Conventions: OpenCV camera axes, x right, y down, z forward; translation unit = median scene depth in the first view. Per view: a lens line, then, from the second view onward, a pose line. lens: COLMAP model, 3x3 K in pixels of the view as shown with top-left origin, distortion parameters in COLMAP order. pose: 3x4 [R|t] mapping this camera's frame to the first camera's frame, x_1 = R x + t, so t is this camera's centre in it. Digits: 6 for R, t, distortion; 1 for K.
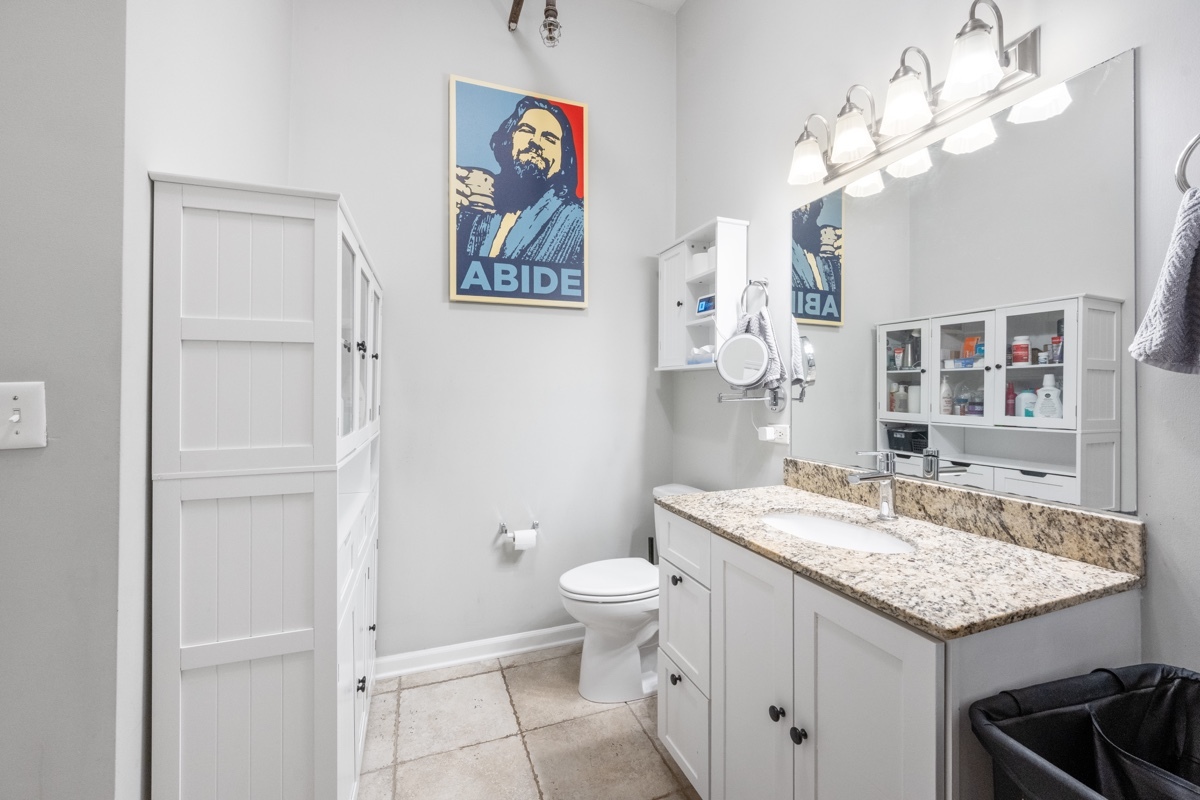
lens RADIAL K [[479.6, 0, 596.7], [0, 479.6, 395.9], [0, 0, 1]] dist [-0.003135, 0.000113]
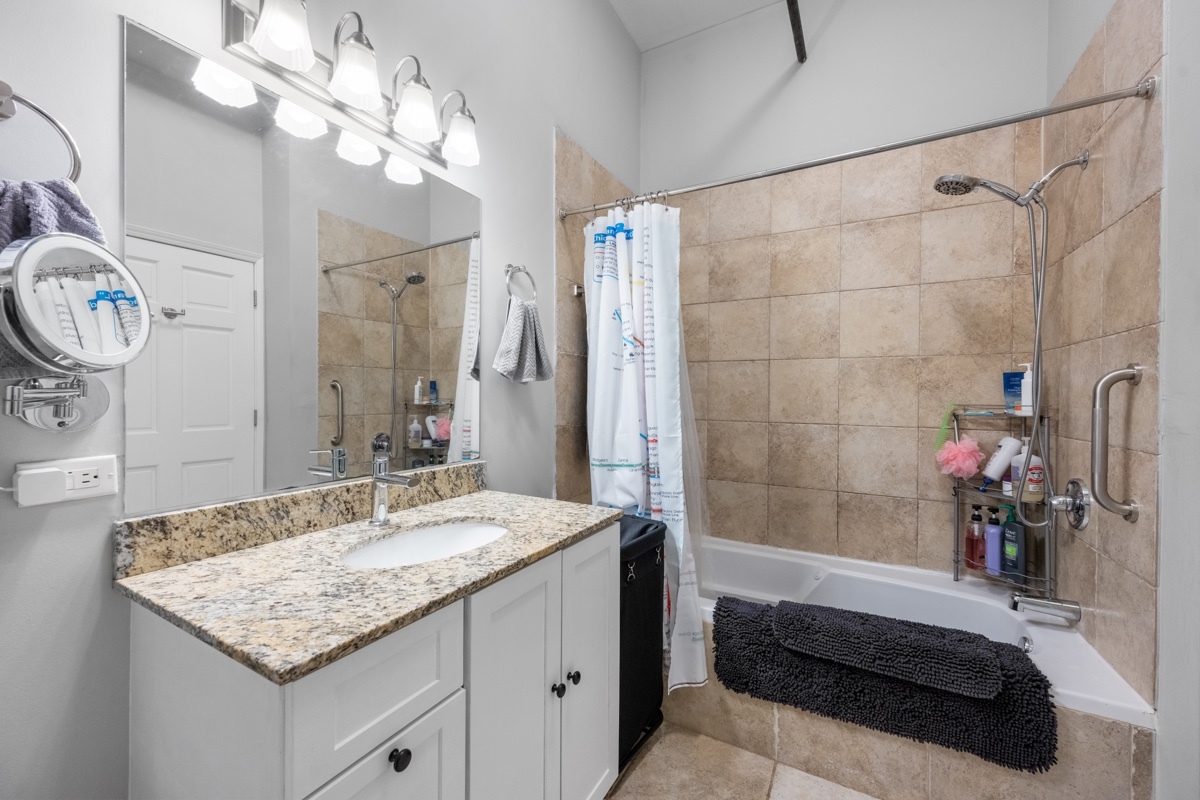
lens RADIAL K [[479.6, 0, 596.7], [0, 479.6, 395.9], [0, 0, 1]] dist [-0.003135, 0.000113]
pose [[-0.645066, -0.010890, 0.764049, -0.433582], [-0.002069, 0.999920, 0.012505, -0.009155], [-0.764124, 0.006486, -0.645037, 1.429419]]
